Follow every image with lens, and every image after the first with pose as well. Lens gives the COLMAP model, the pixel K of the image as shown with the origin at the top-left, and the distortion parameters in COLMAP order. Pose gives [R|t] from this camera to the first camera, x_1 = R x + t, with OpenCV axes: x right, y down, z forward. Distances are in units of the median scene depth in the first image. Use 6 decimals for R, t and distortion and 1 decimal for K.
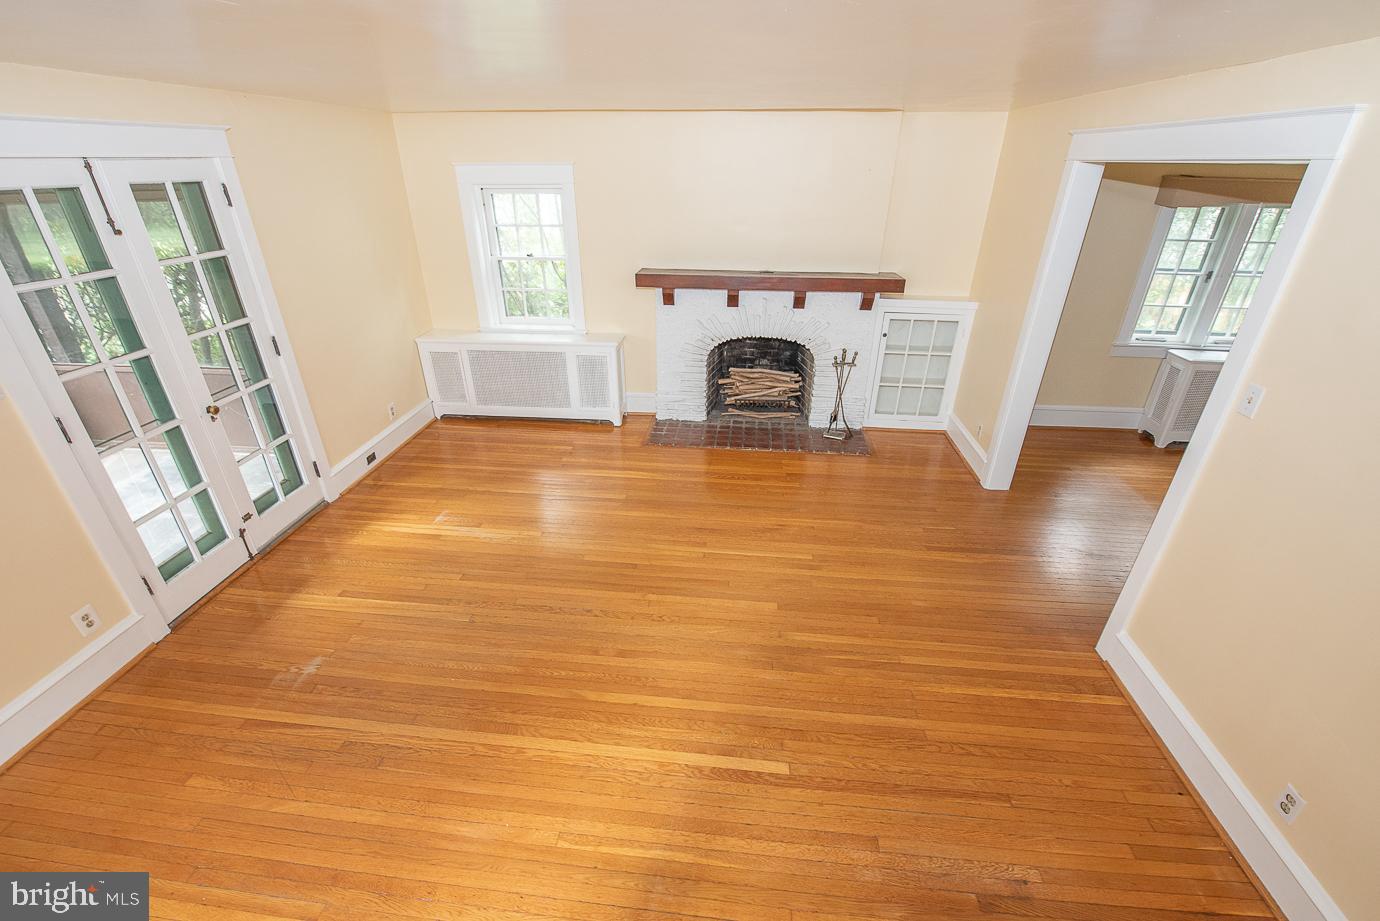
lens RADIAL K [[575.9, 0, 696.0], [0, 575.9, 453.5], [0, 0, 1]] dist [-0.003475, 0.000113]
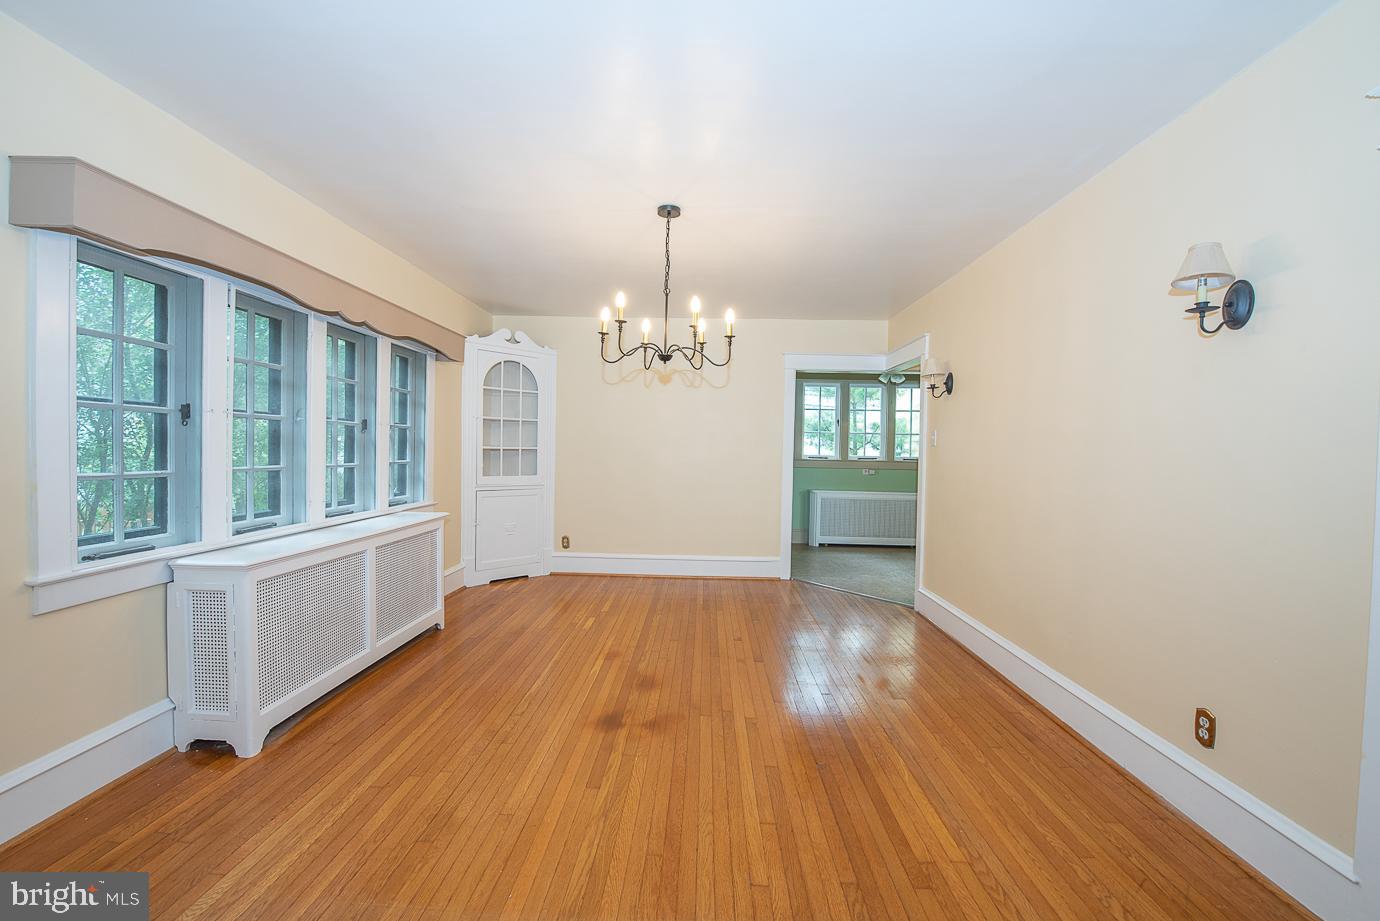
lens RADIAL K [[549.7, 0, 687.9], [0, 549.7, 467.6], [0, 0, 1]] dist [-0.014761, -0.000958]
pose [[-0.077169, -0.033075, 0.996469, 0.346131], [0.437130, 0.897145, 0.063631, -0.091998], [-0.896082, 0.440497, -0.054774, 0.598461]]
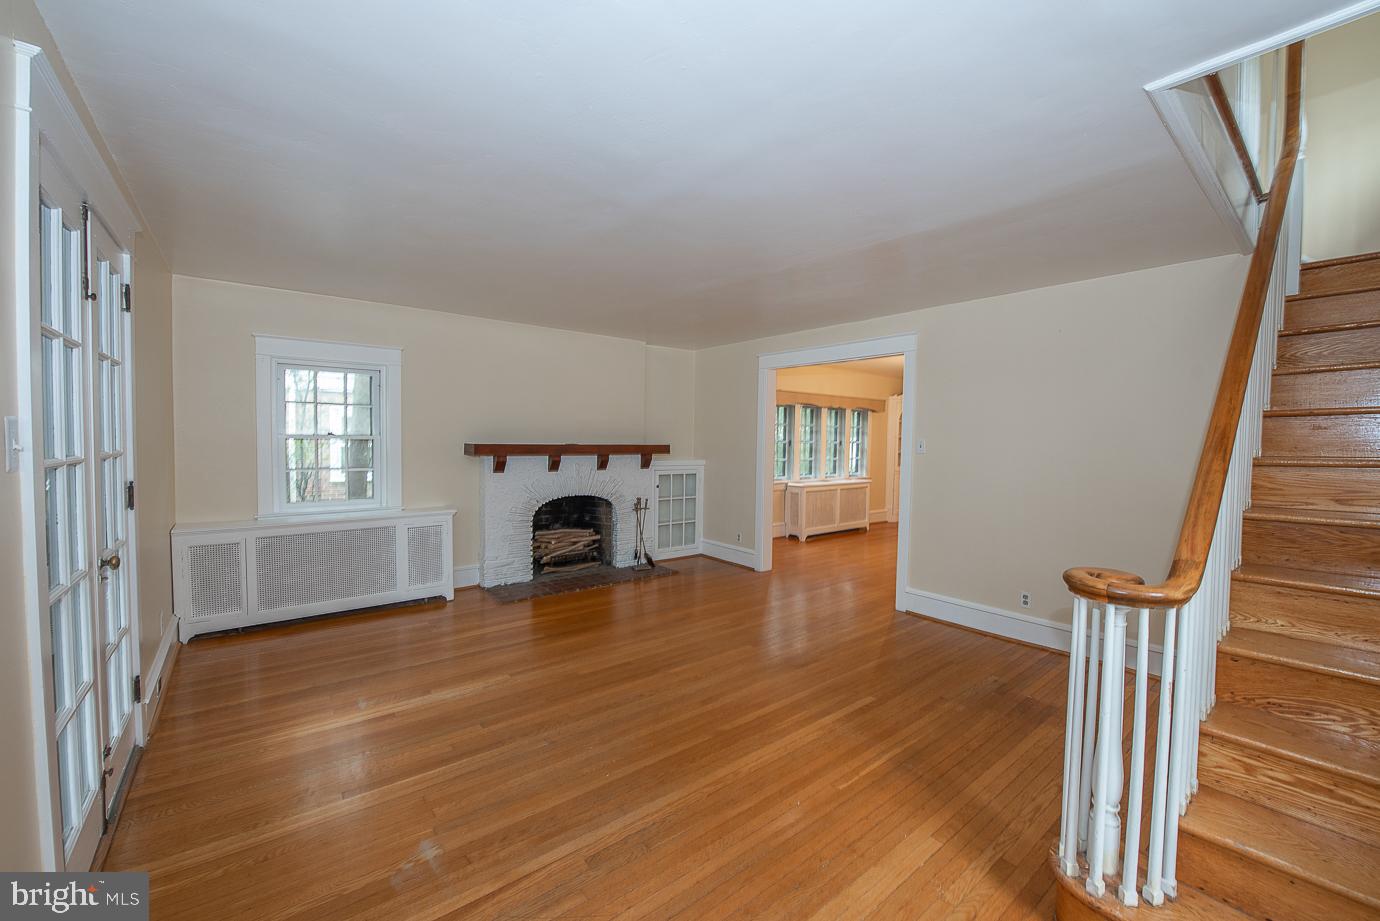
lens RADIAL K [[549.7, 0, 691.2], [0, 549.7, 461.8], [0, 0, 1]] dist [-0.014761, -0.000958]
pose [[0.709131, -0.022191, 0.704727, -0.516391], [0.308278, 0.908664, -0.281592, 0.127499], [-0.634111, 0.416938, 0.651203, 0.084728]]
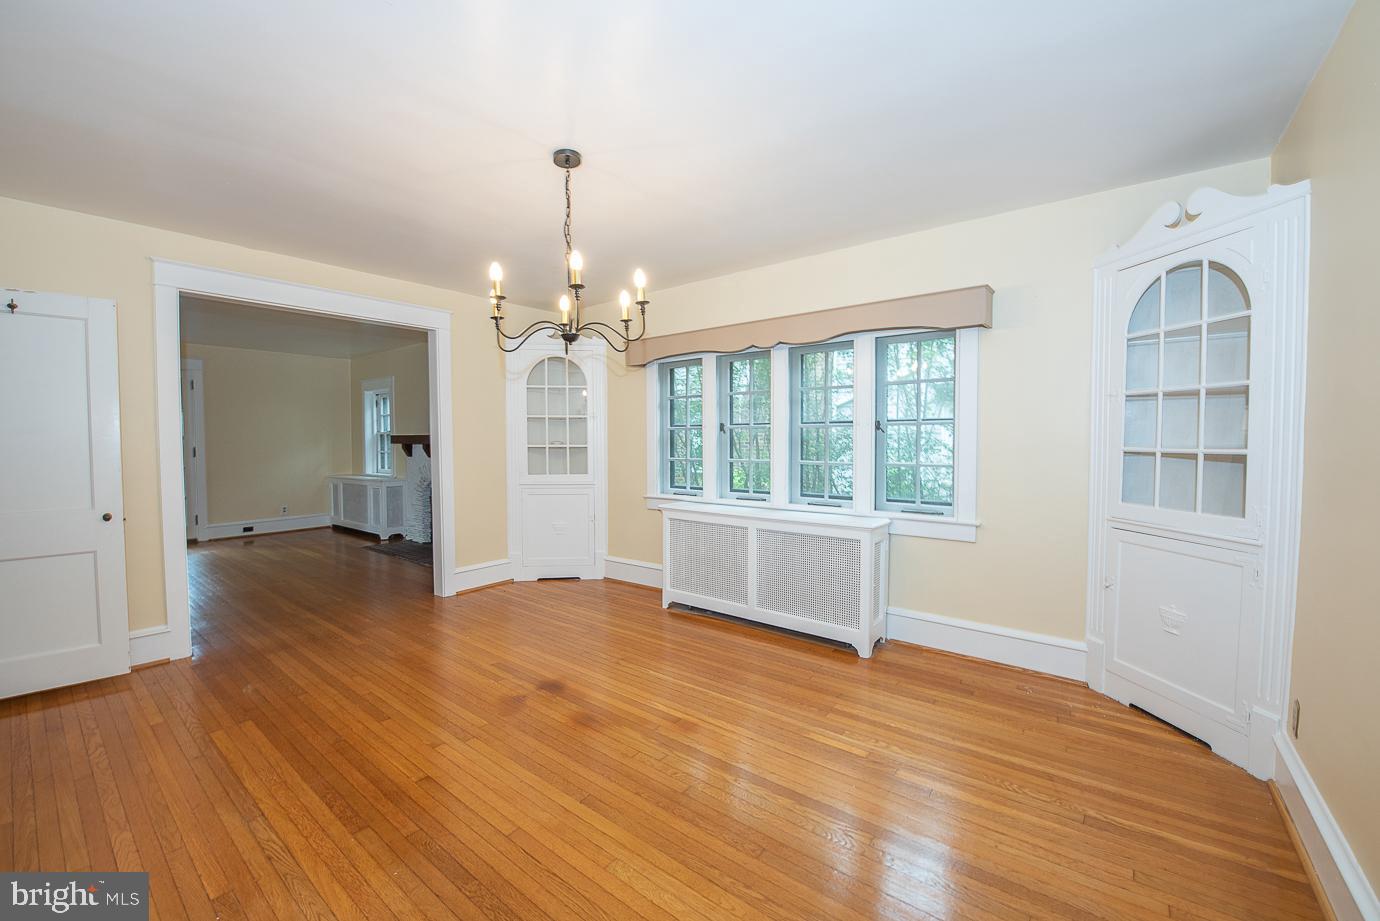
lens RADIAL K [[549.7, 0, 685.2], [0, 549.7, 454.4], [0, 0, 1]] dist [-0.014761, -0.000958]
pose [[0.846164, 0.011285, -0.532803, 1.278829], [-0.234062, 0.906055, -0.352533, 0.067594], [0.478771, 0.423010, 0.769312, 0.251340]]
